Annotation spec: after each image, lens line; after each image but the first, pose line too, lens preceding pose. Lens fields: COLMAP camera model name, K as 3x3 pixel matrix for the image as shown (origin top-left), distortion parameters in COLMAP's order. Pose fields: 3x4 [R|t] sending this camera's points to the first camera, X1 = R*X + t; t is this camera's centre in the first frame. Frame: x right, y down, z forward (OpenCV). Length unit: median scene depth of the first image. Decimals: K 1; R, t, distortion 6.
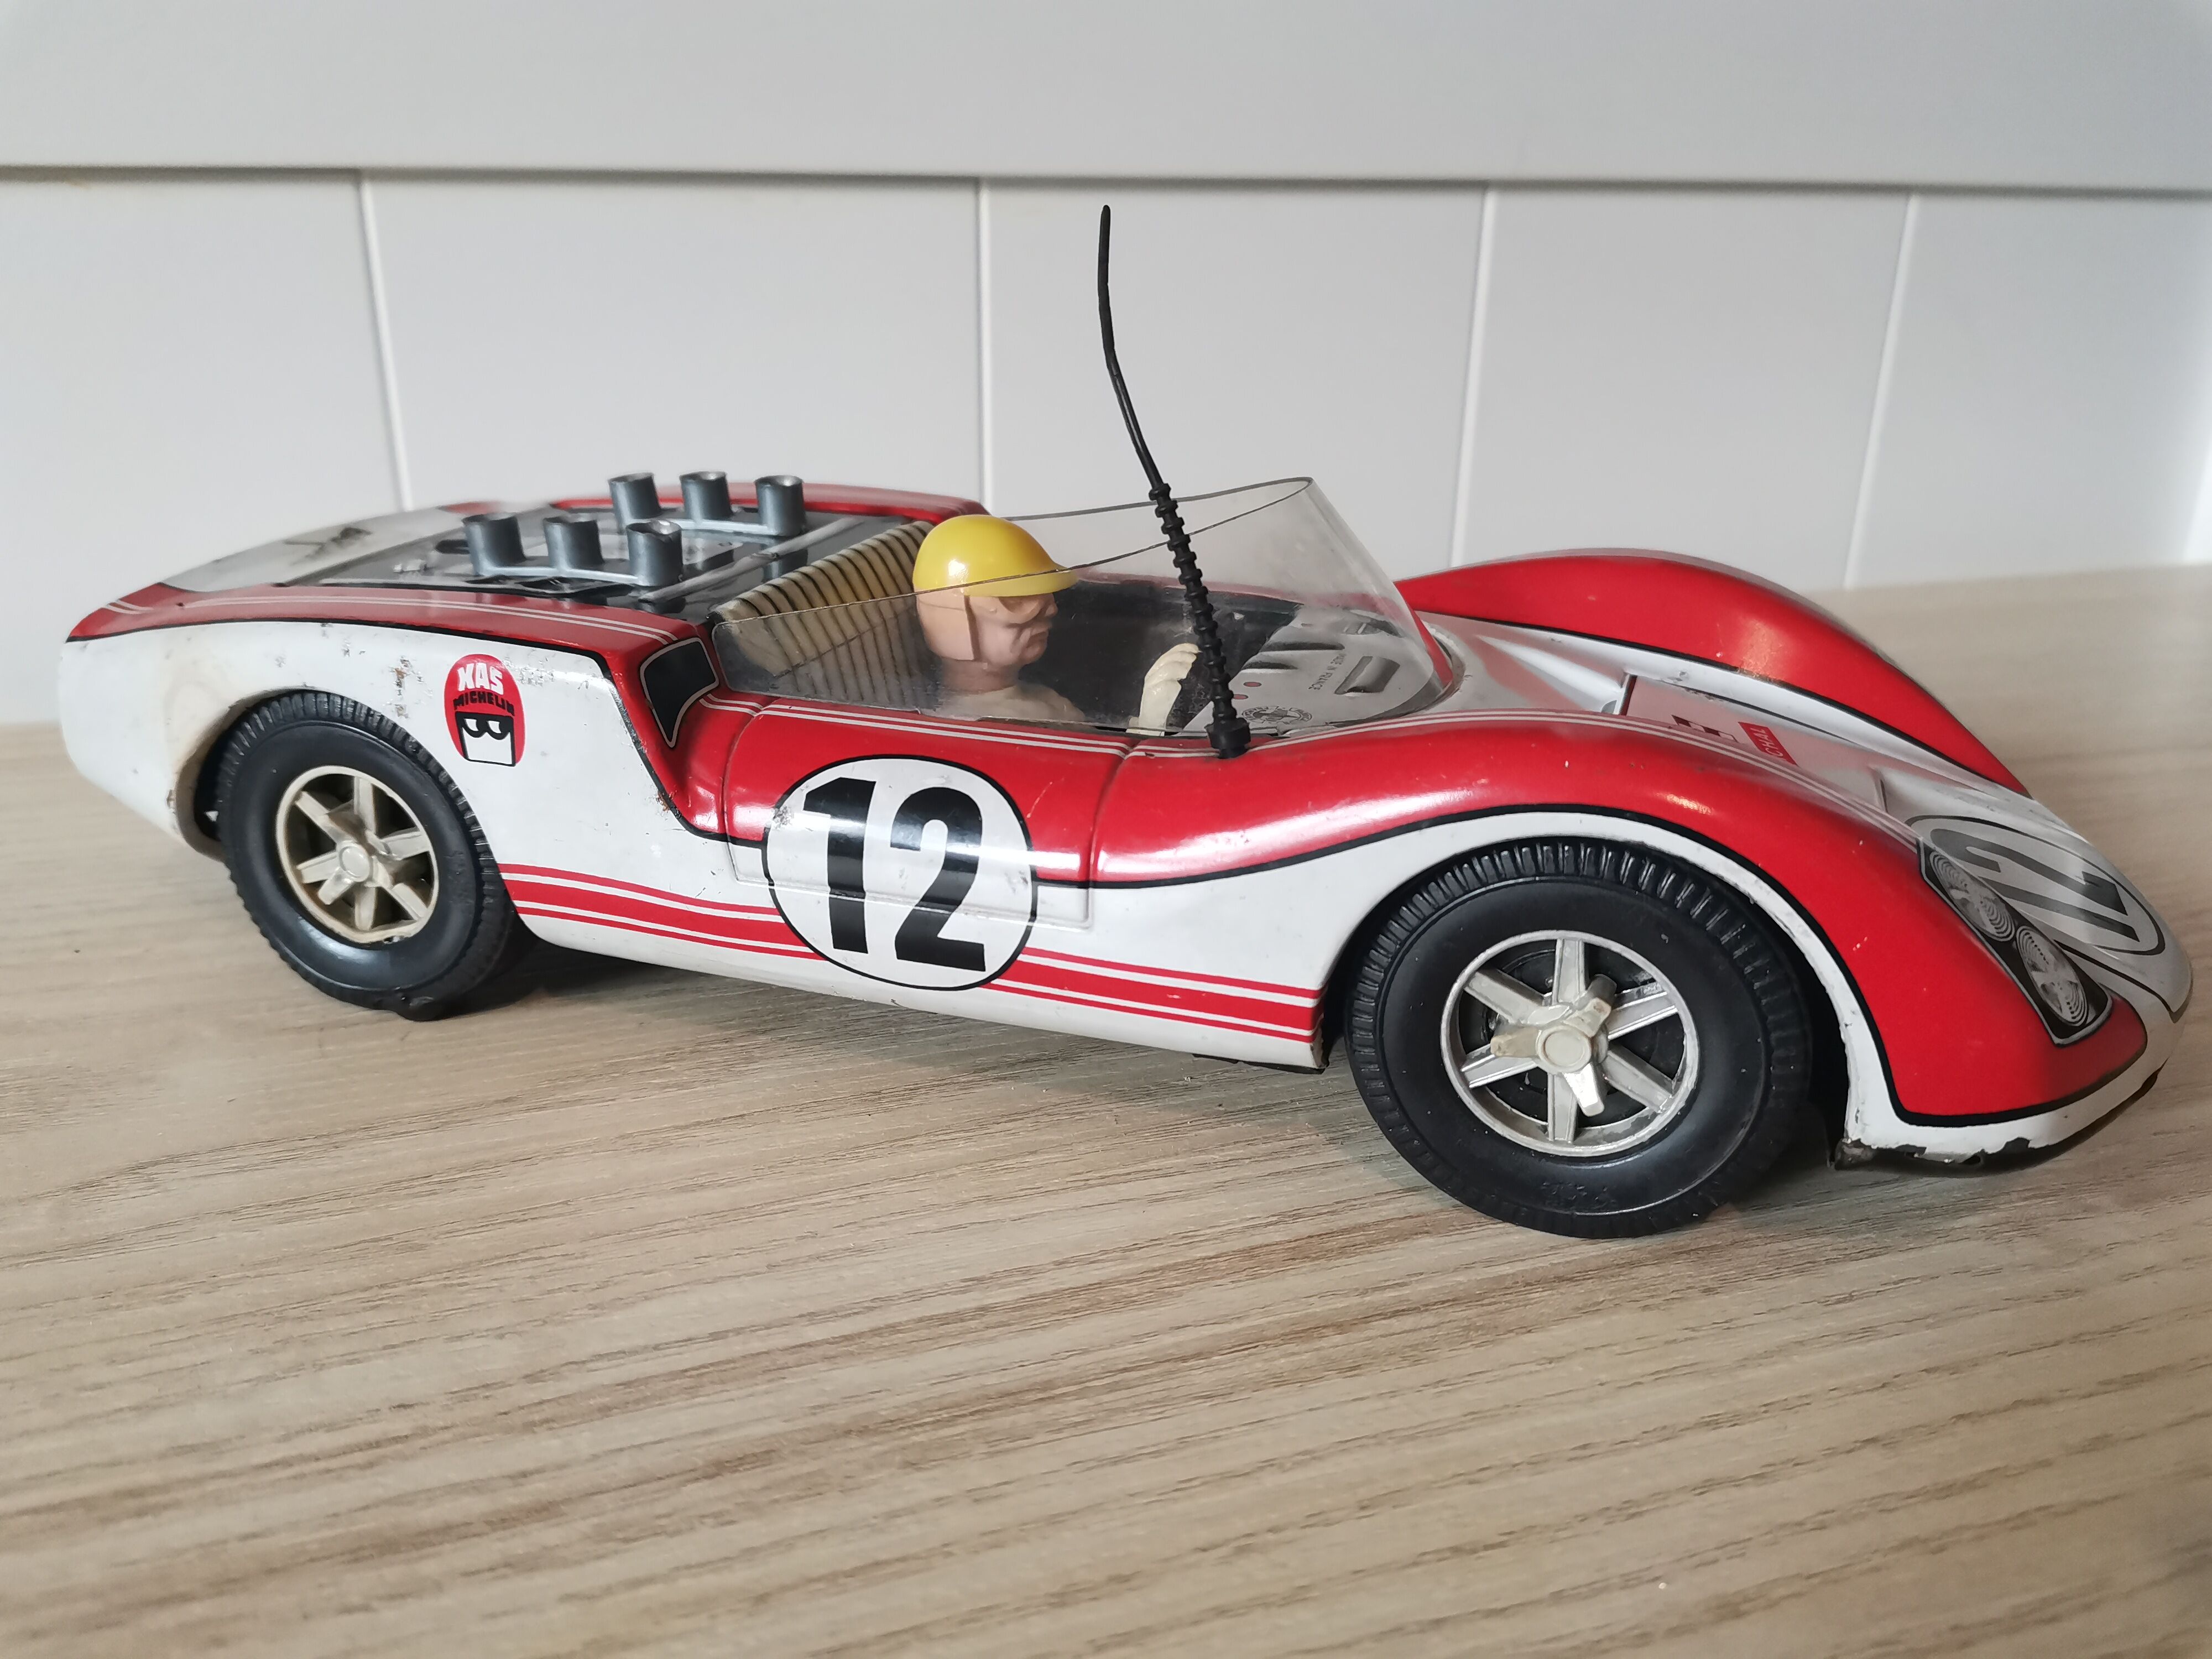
lens RADIAL K [[1643.7, 0, 1104.0], [0, 1643.7, 835.5], [0, 0, 1]] dist [0.080958, -0.135658]
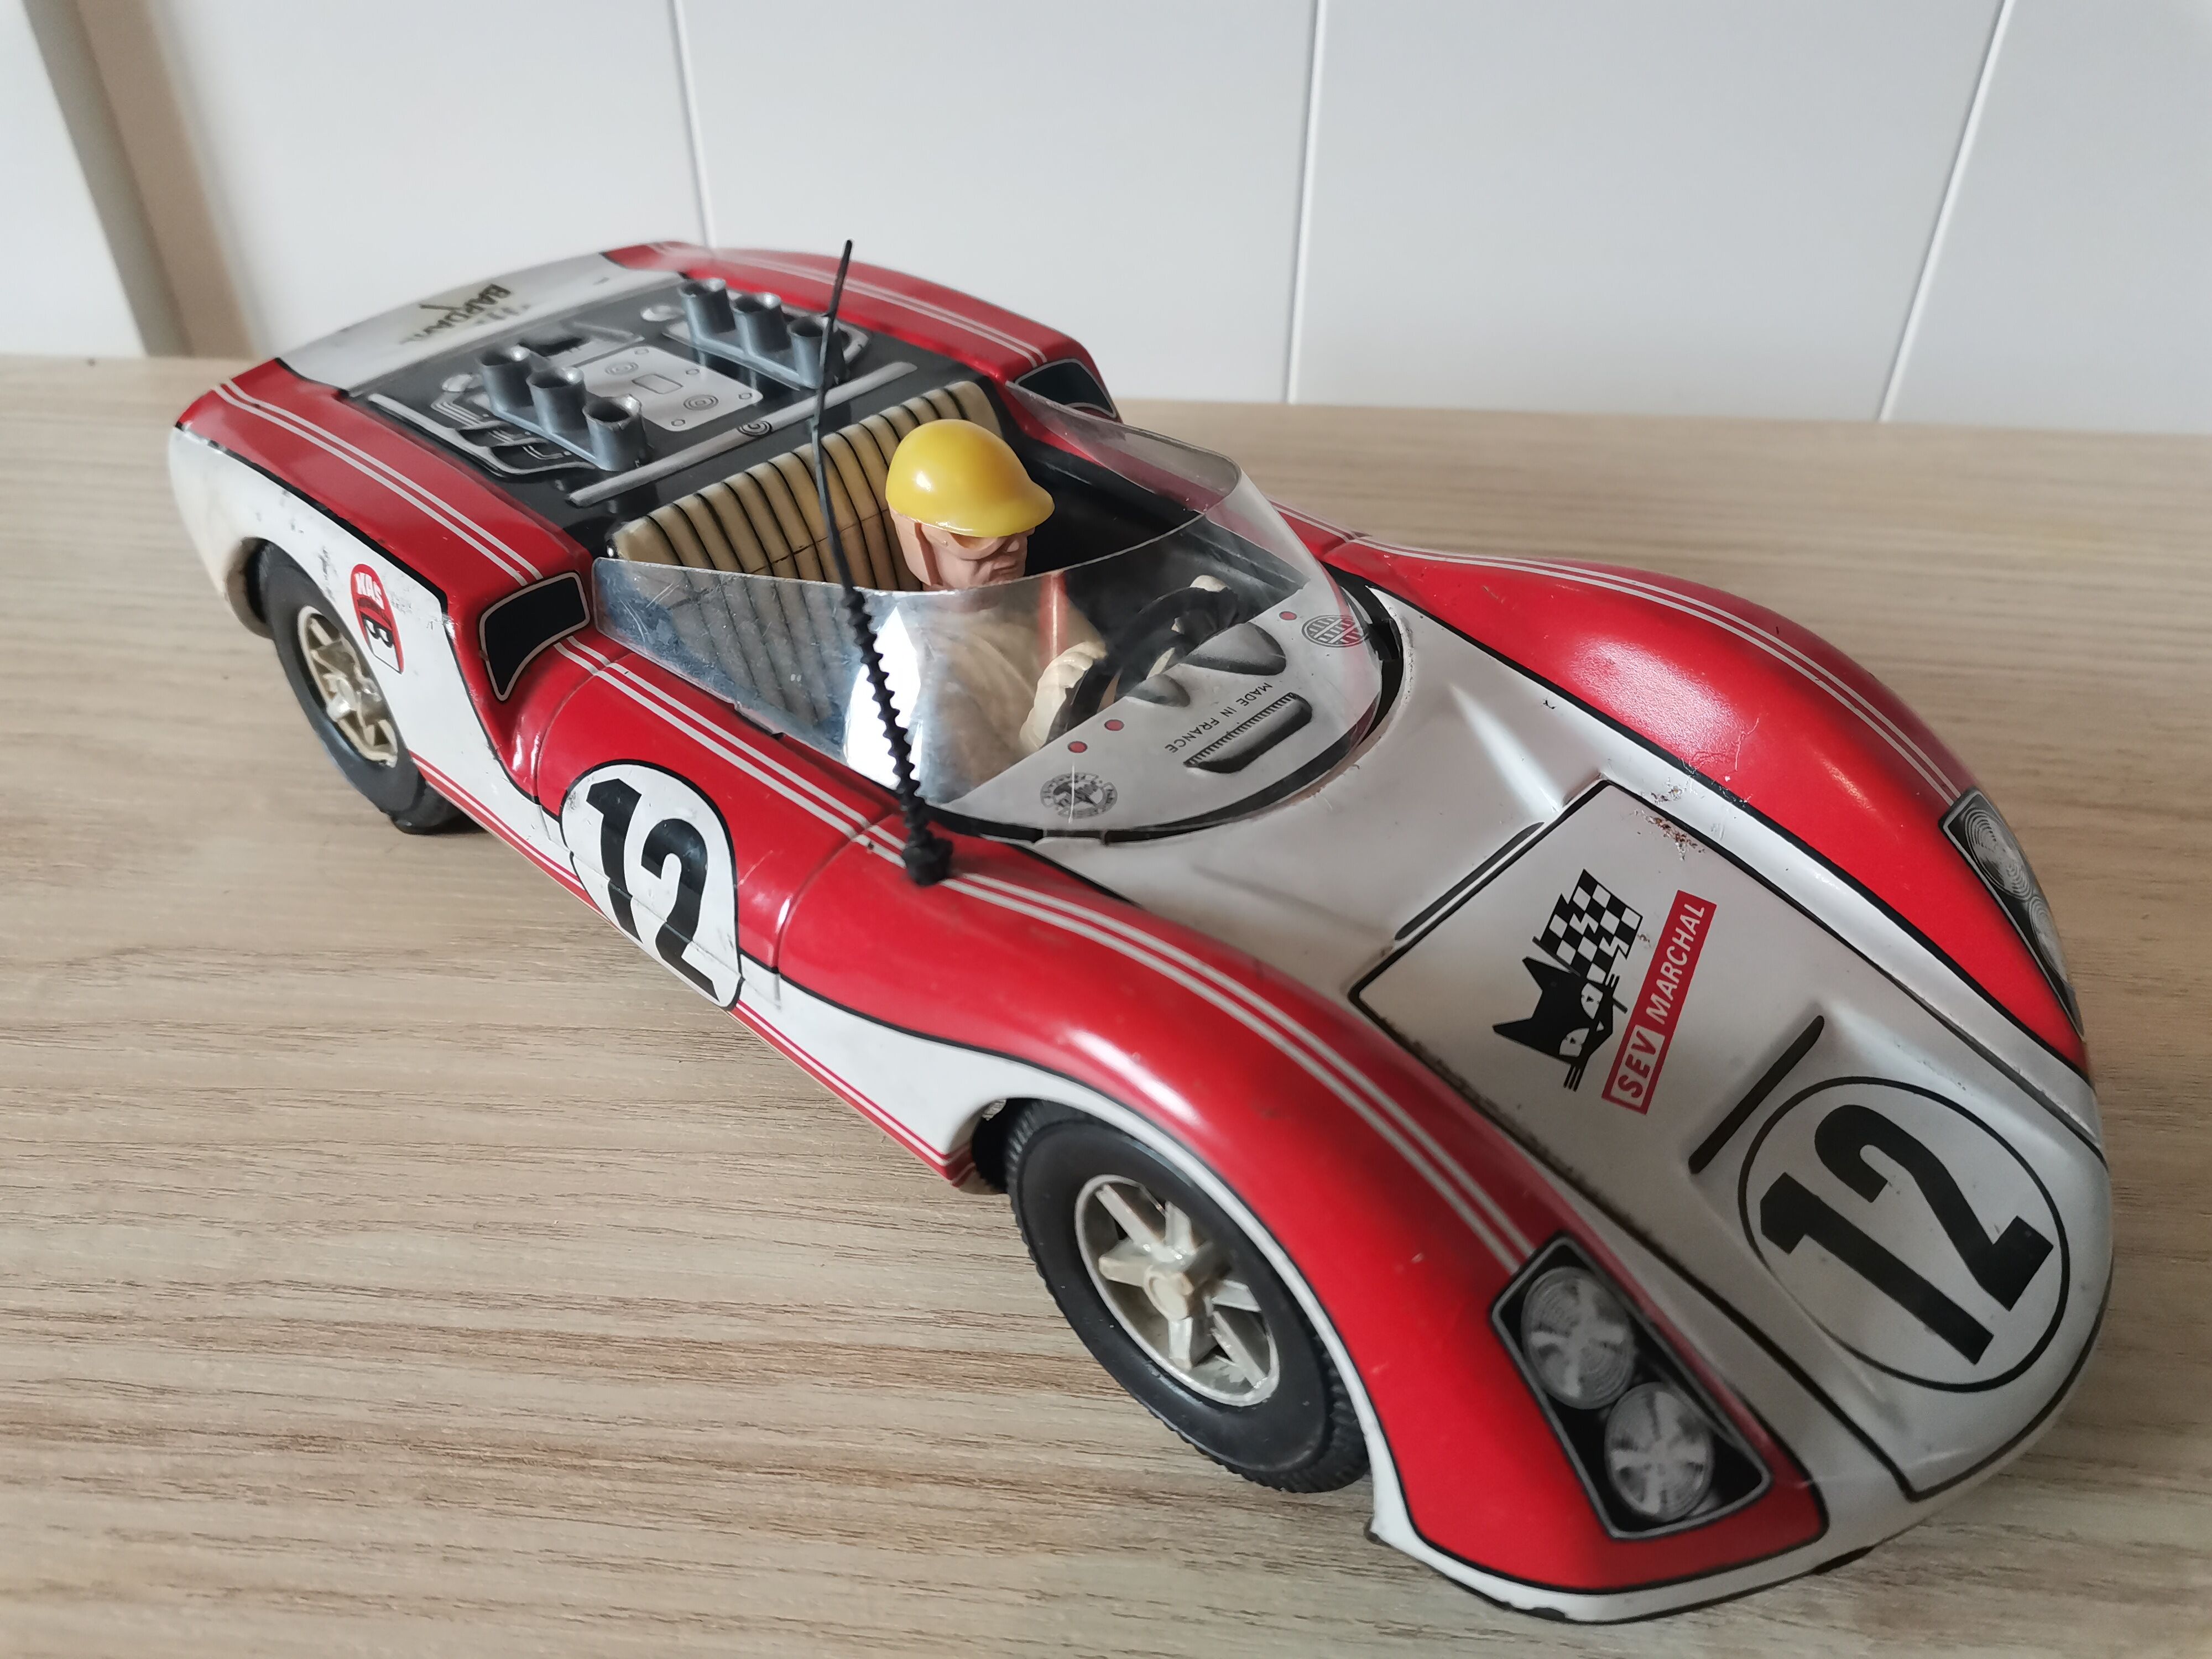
lens RADIAL K [[1643.7, 0, 1104.0], [0, 1643.7, 835.5], [0, 0, 1]] dist [0.080958, -0.135658]
pose [[0.921183, 0.237997, -0.307862, 0.484847], [-0.138776, 0.940063, 0.311483, -0.405152], [0.363542, -0.244209, 0.898999, 0.235743]]
